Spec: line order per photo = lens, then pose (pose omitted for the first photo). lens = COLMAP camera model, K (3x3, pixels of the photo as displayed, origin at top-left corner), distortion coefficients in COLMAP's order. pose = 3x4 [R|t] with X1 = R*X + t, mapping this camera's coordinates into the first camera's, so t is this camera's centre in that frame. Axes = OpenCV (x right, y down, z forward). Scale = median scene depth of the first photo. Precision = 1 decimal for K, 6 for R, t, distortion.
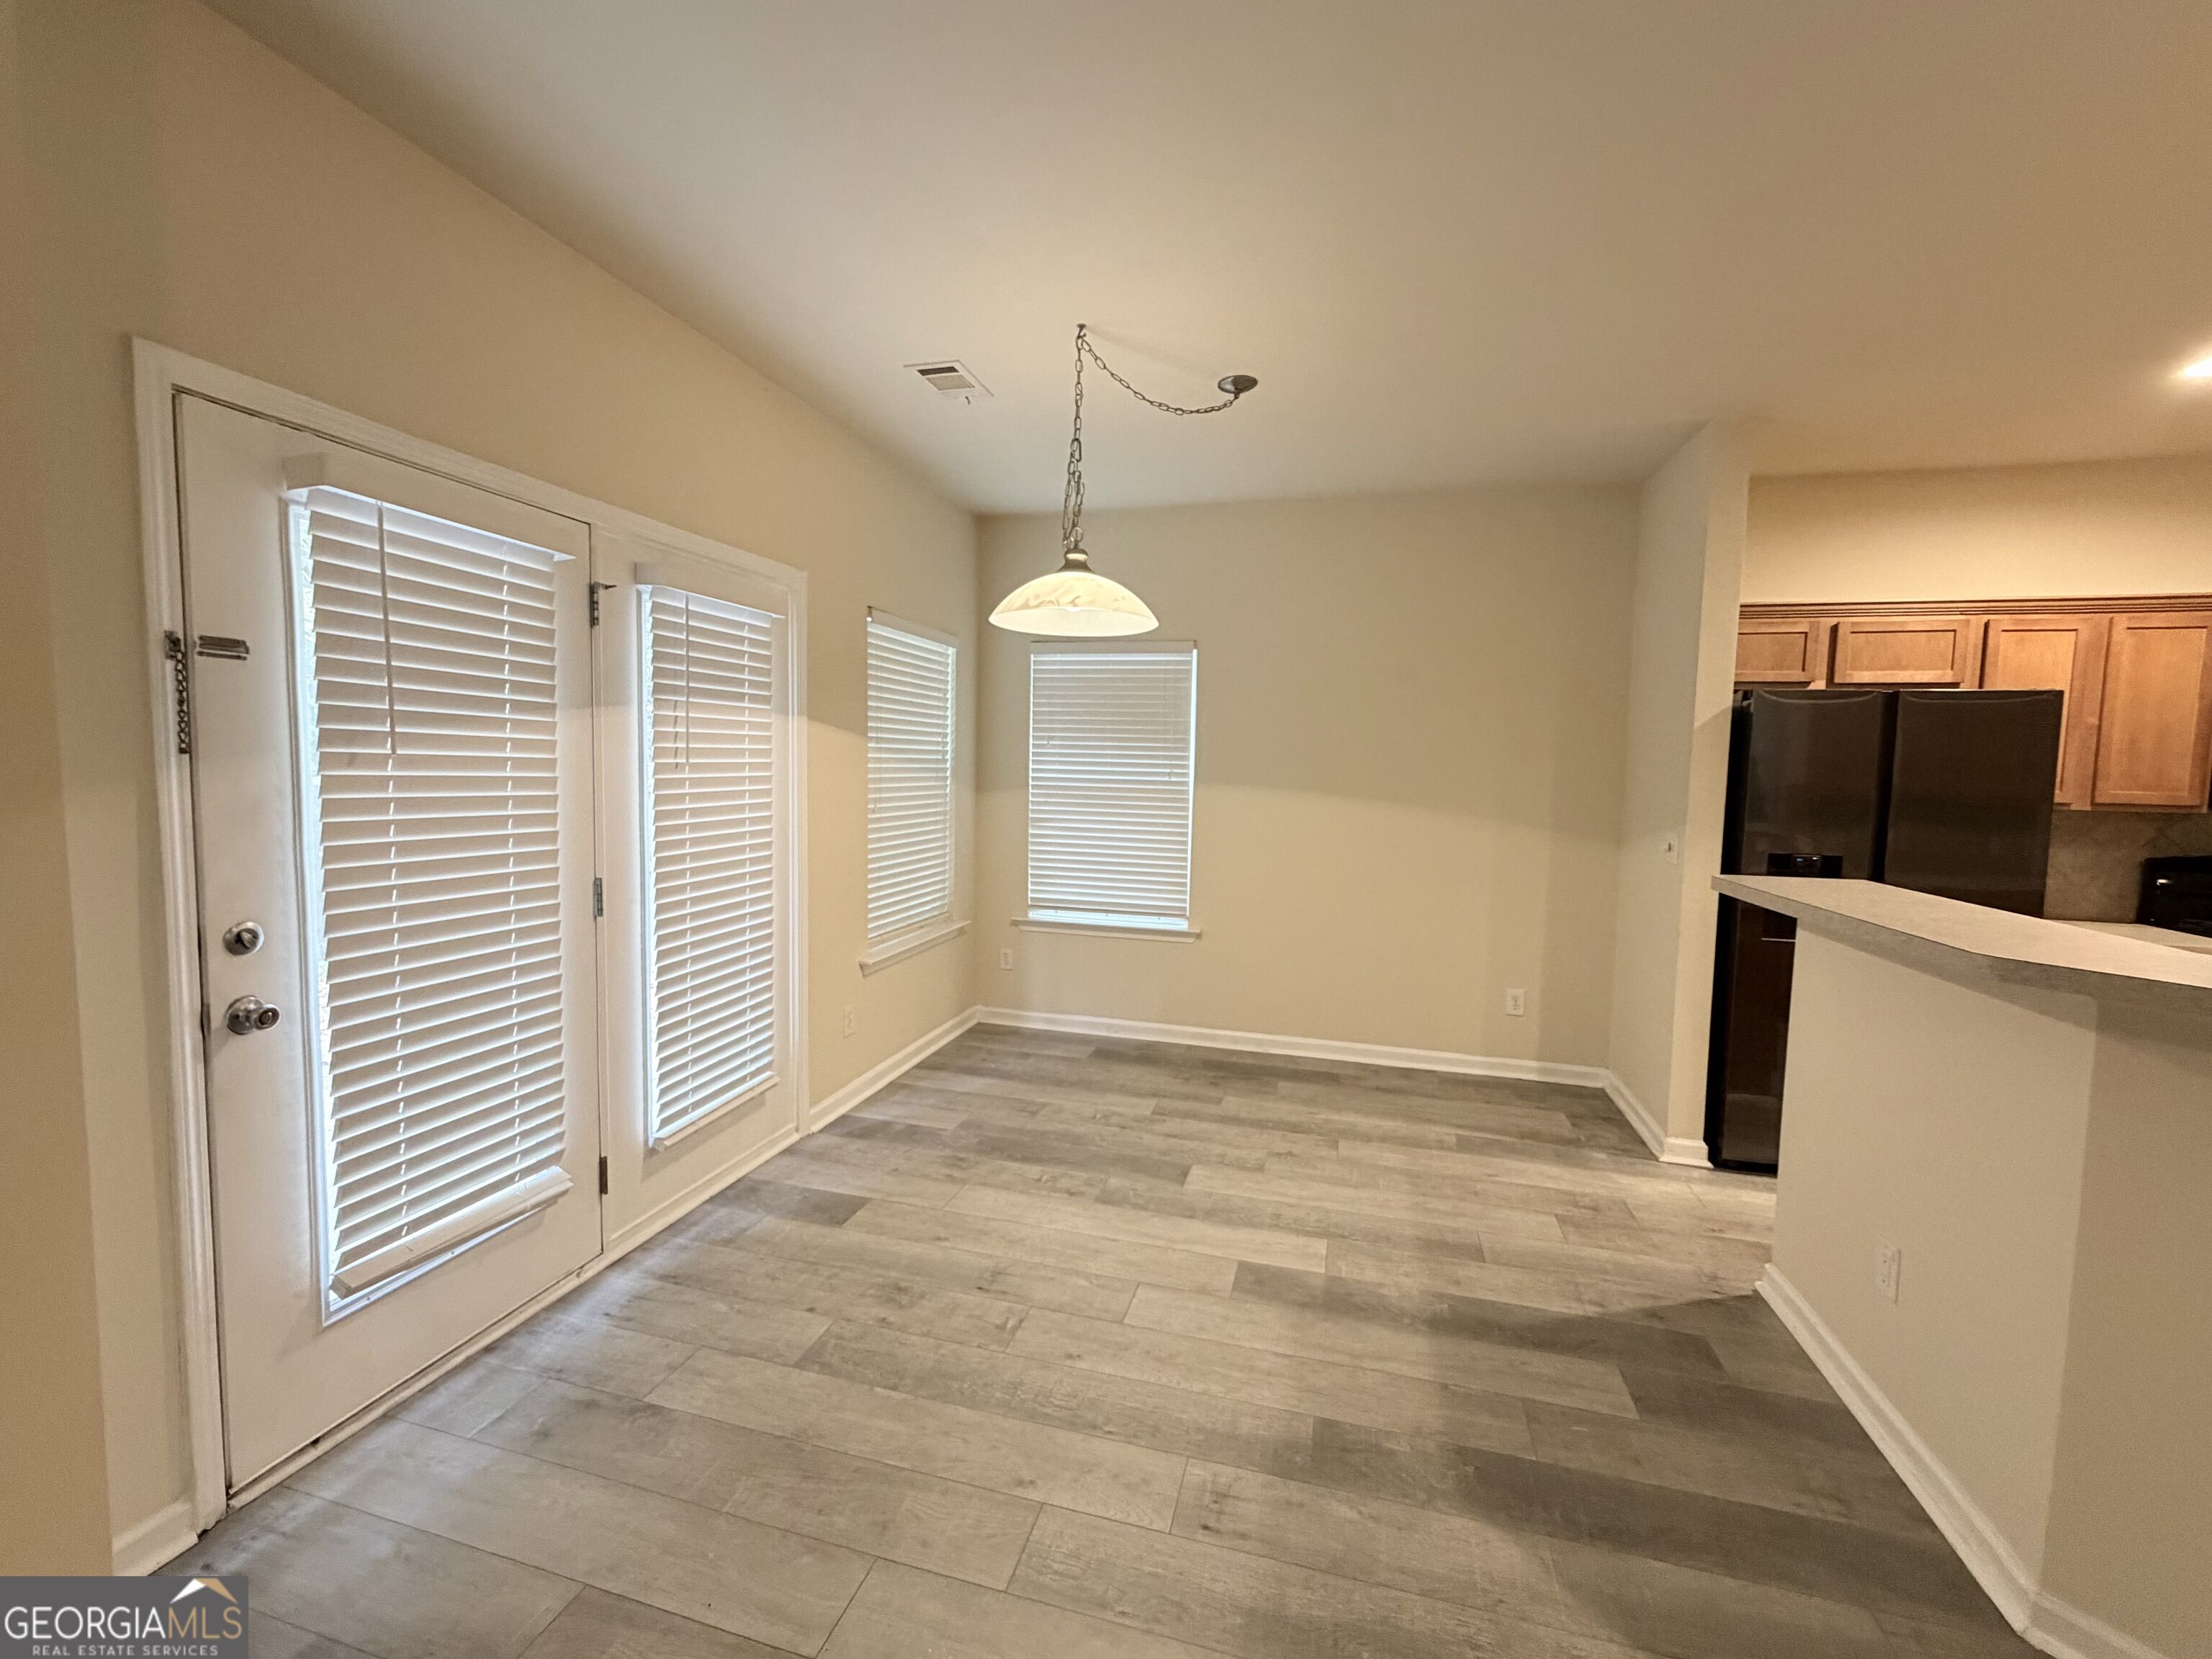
lens RADIAL K [[930.6, 0, 1093.4], [0, 930.6, 830.9], [0, 0, 1]] dist [-0.000199, -0.000200]
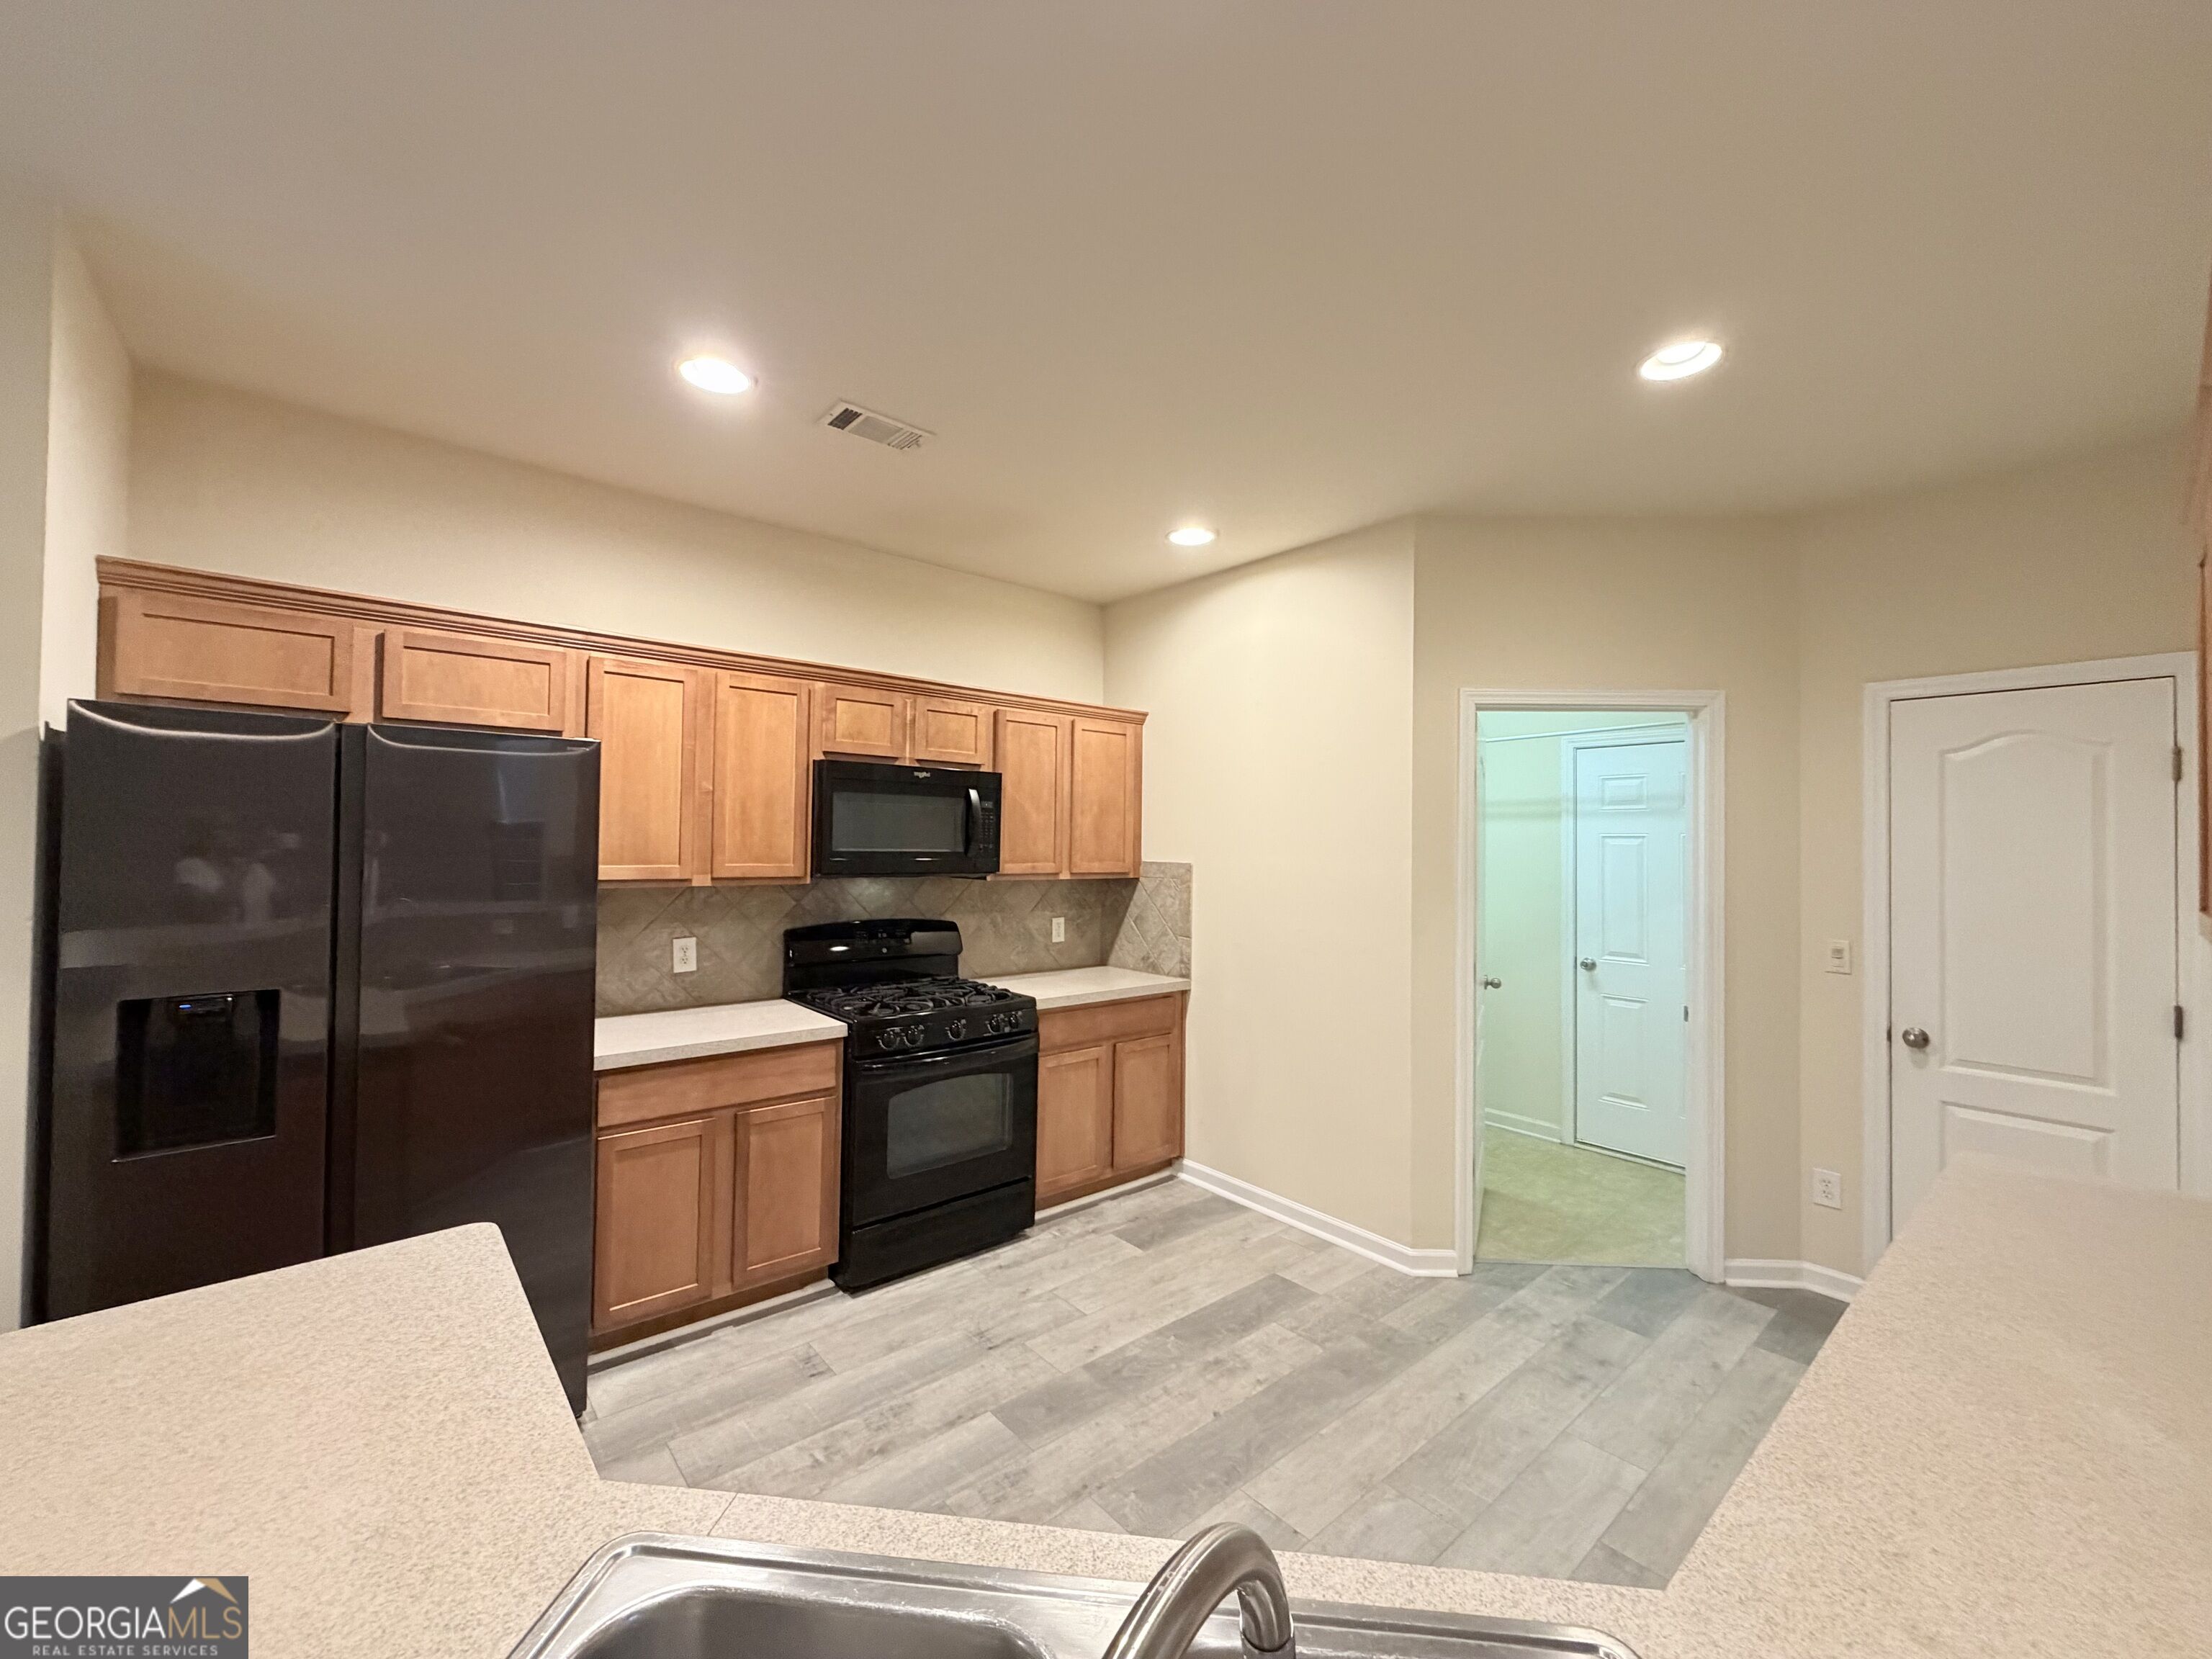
lens RADIAL K [[868.9, 0, 1096.7], [0, 868.9, 825.0], [0, 0, 1]] dist [-0.000119, -0.000045]
pose [[0.570923, 0.003202, 0.820997, 0.684571], [0.056908, 0.997433, -0.043464, -0.026346], [-0.819029, 0.071535, 0.569275, 0.251455]]
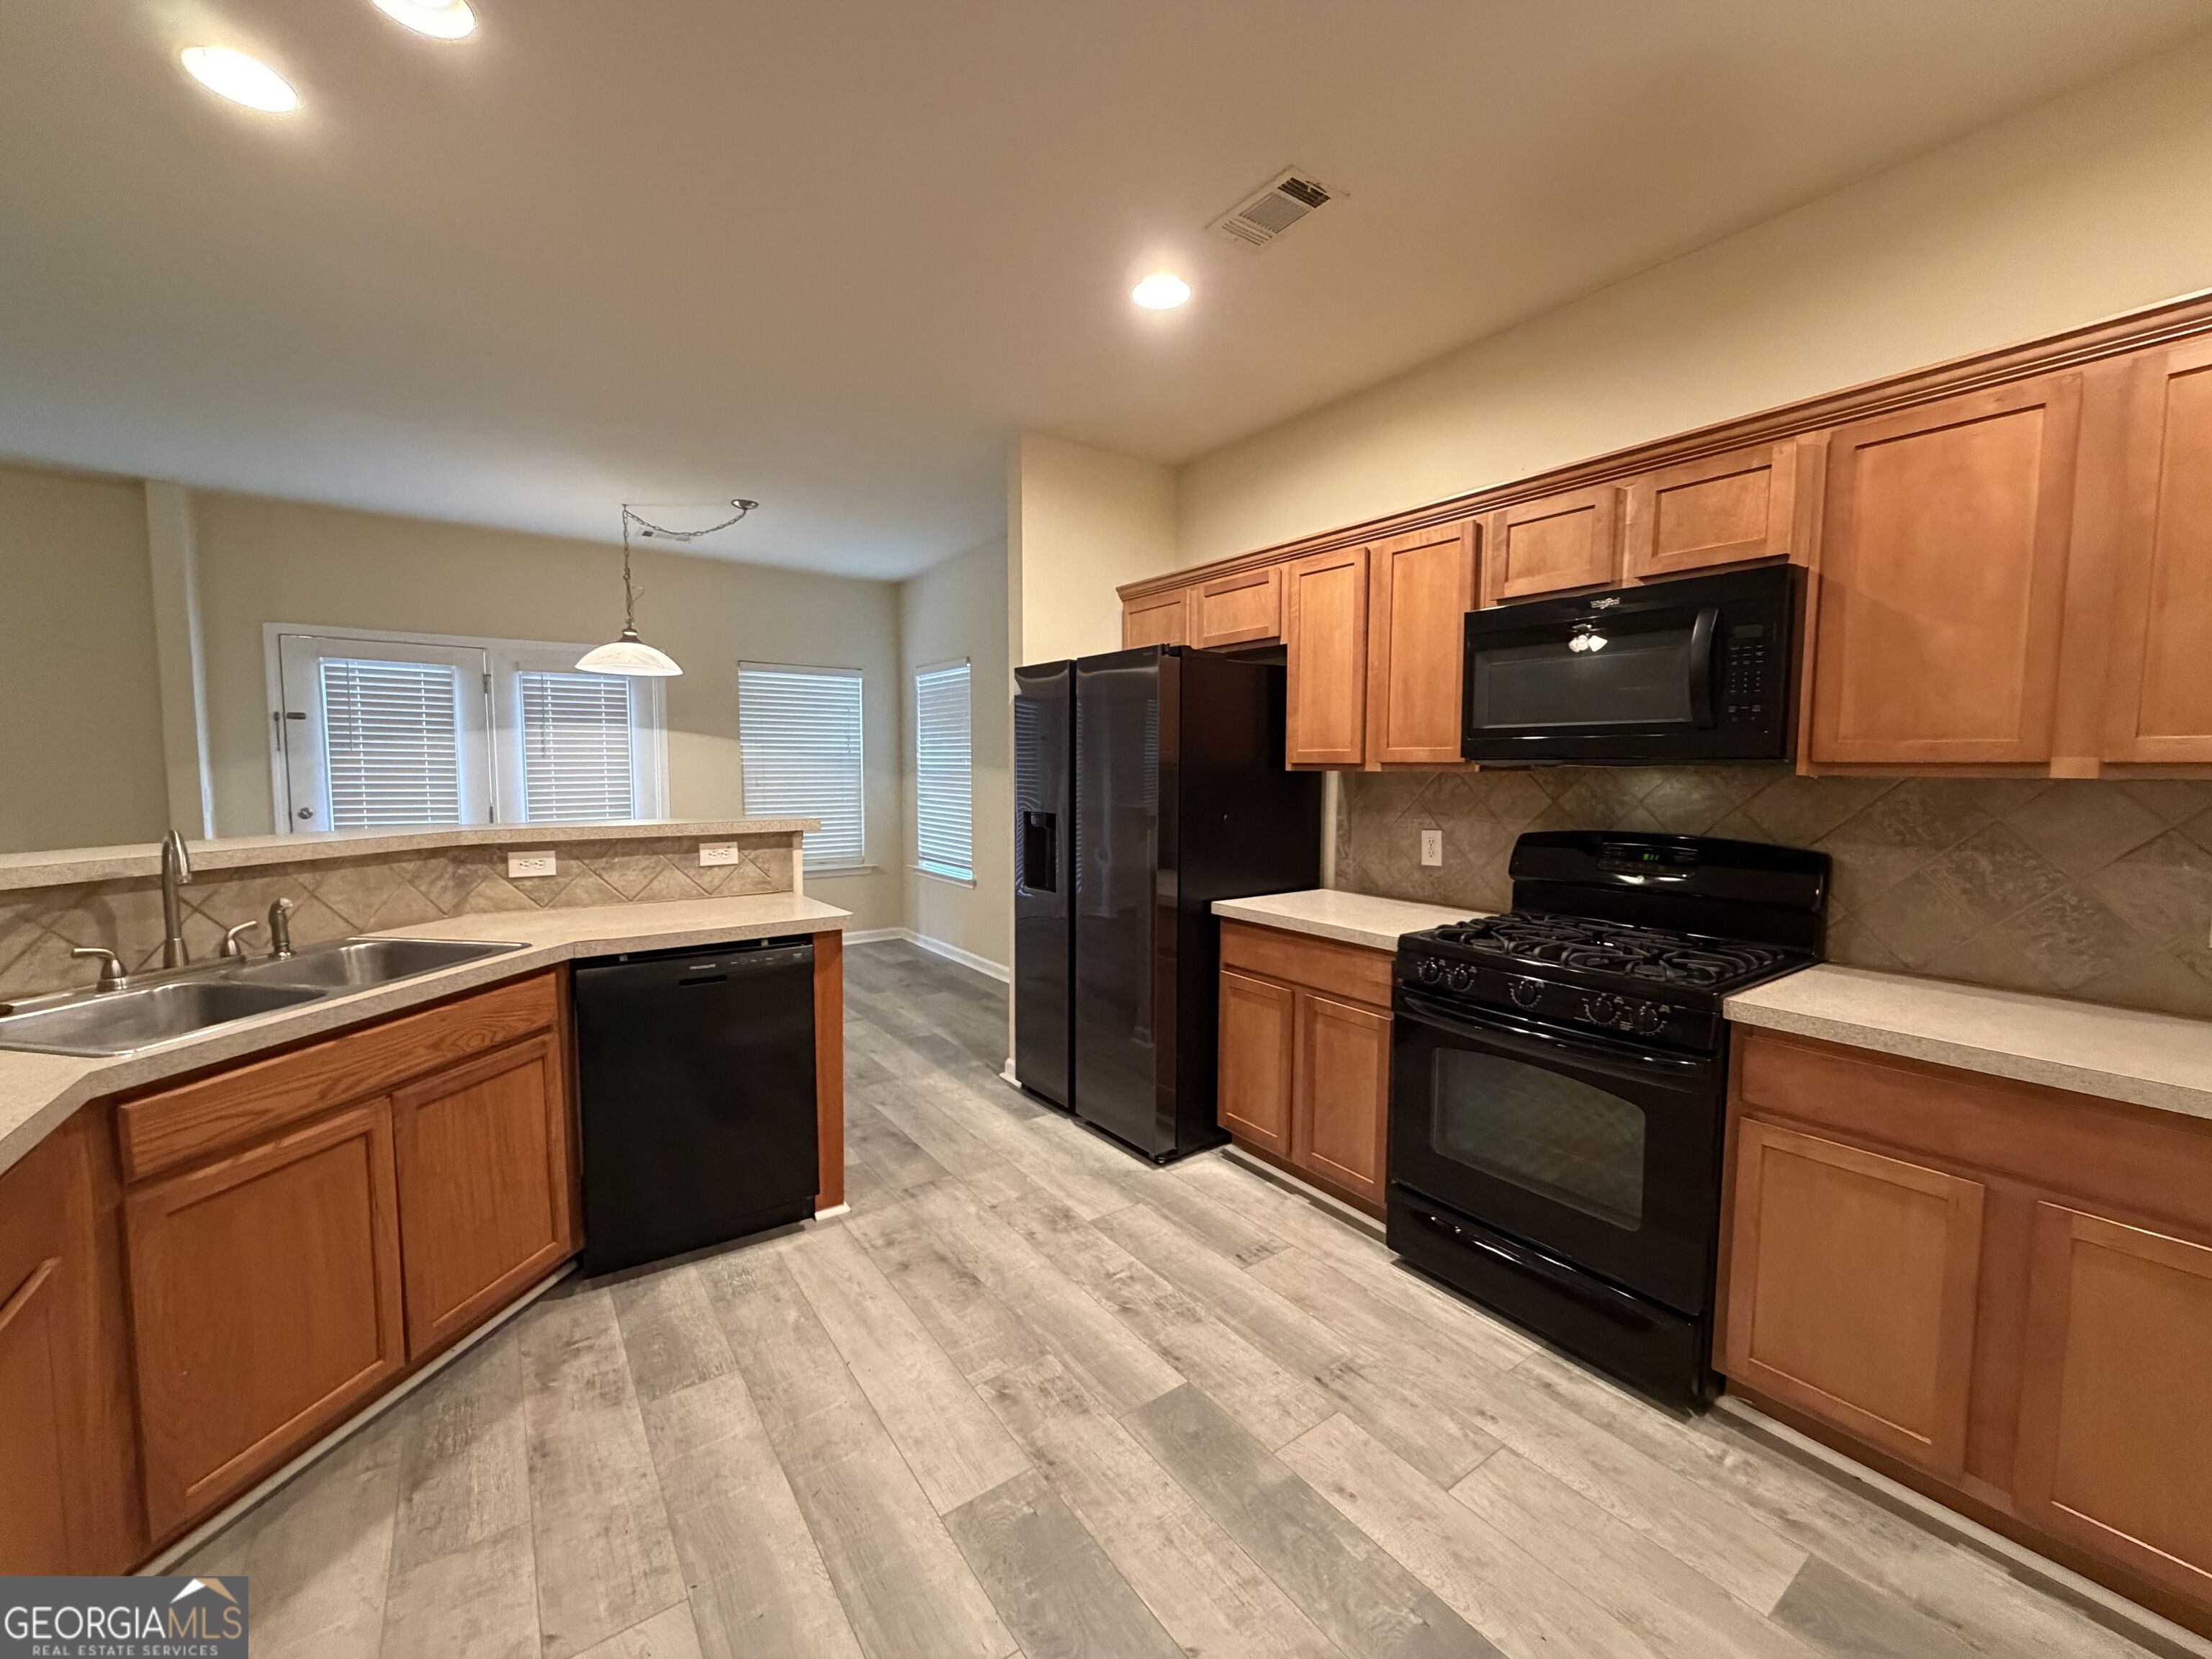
lens RADIAL K [[868.9, 0, 1096.7], [0, 868.9, 825.0], [0, 0, 1]] dist [-0.000119, -0.000045]
pose [[0.774109, 0.024517, -0.632578, 1.568063], [-0.032244, 0.999480, -0.000721, 0.040942], [0.632231, 0.020955, 0.774496, 0.254915]]
